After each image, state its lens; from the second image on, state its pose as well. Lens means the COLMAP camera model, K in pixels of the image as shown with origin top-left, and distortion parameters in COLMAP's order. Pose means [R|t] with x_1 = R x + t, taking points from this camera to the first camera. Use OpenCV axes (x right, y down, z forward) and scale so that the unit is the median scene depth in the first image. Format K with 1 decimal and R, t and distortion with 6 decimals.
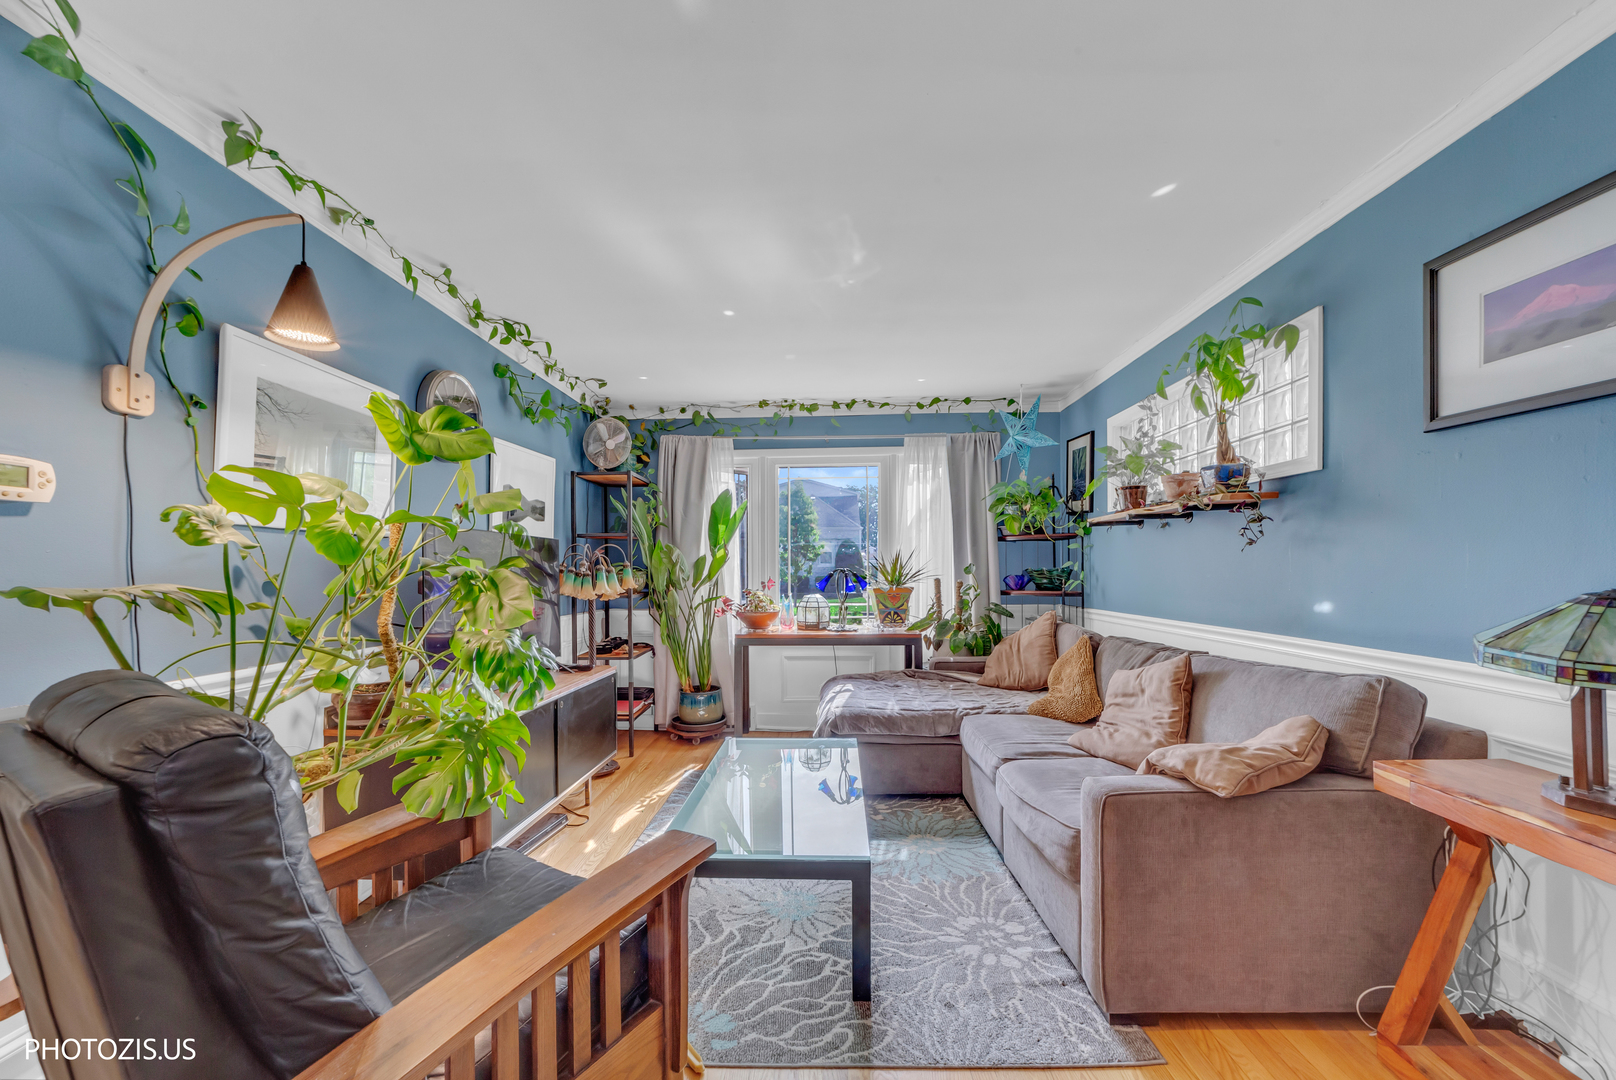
lens RADIAL K [[646.4, 0, 808.4], [0, 646.4, 549.0], [0, 0, 1]] dist [-0.012314, 0.006298]
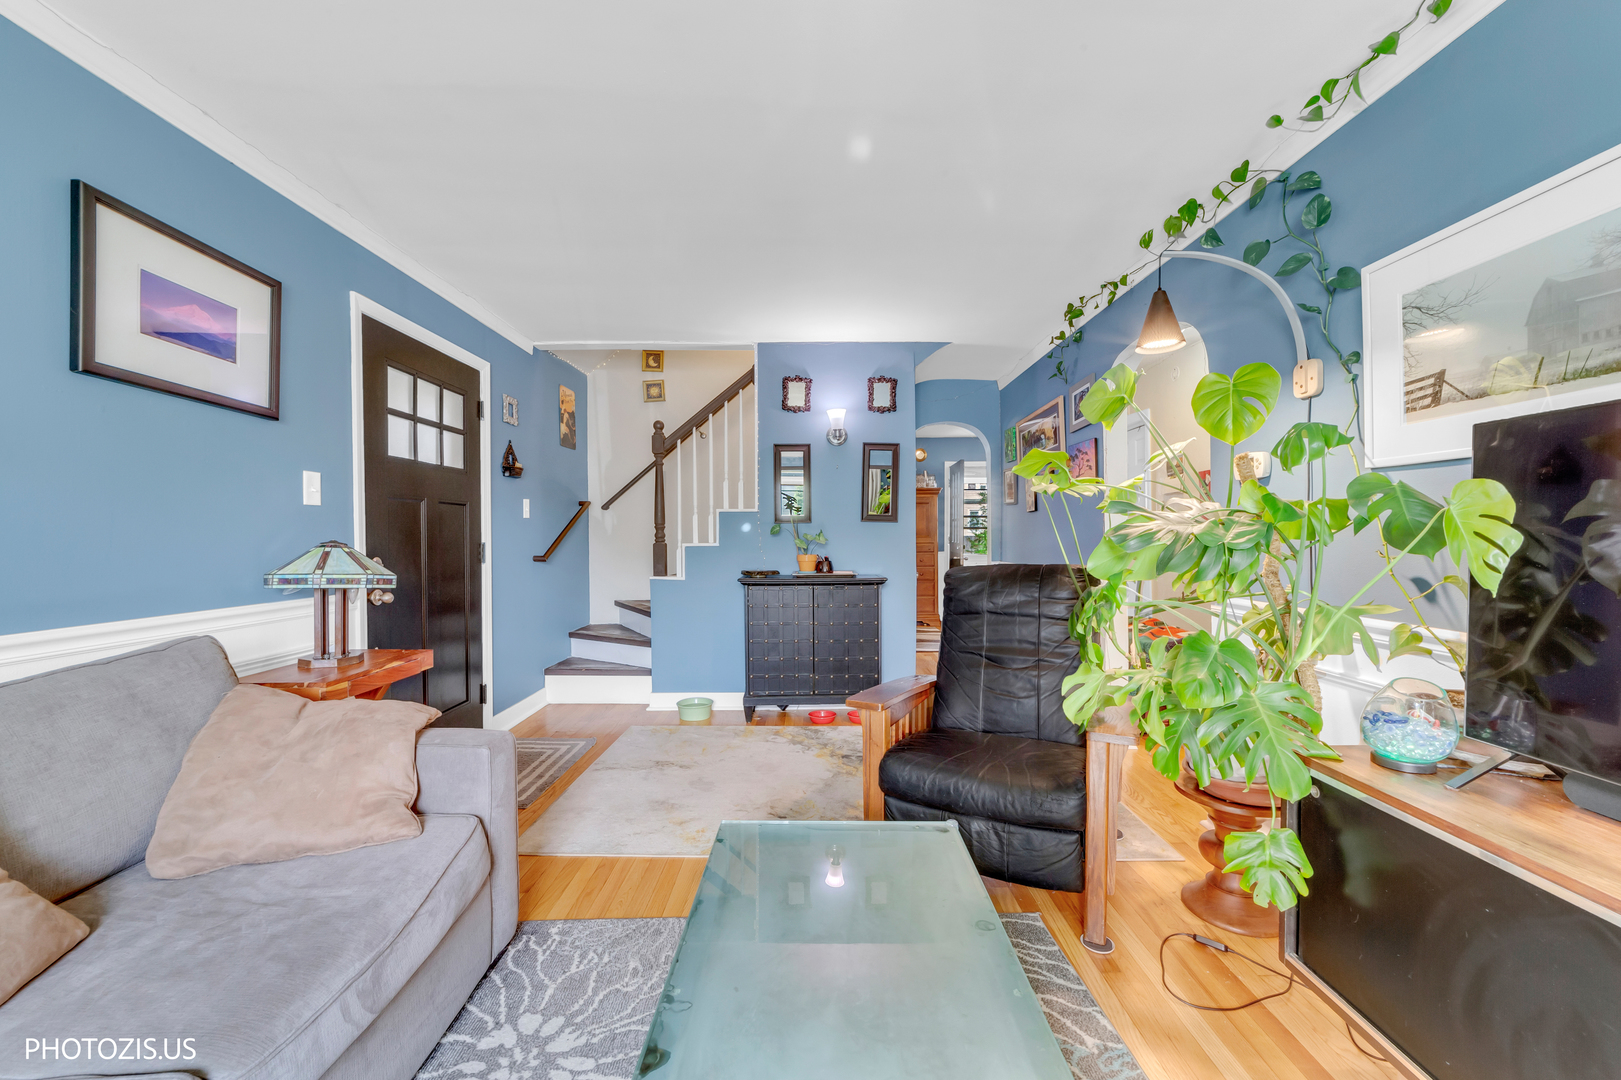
lens RADIAL K [[648.4, 0, 808.4], [0, 648.4, 535.7], [0, 0, 1]] dist [-0.012314, 0.006298]
pose [[-0.999145, 0.011431, -0.039732, -0.000923], [0.012265, 0.999708, -0.020800, 0.074942], [0.039483, -0.021269, -0.998994, 1.942426]]
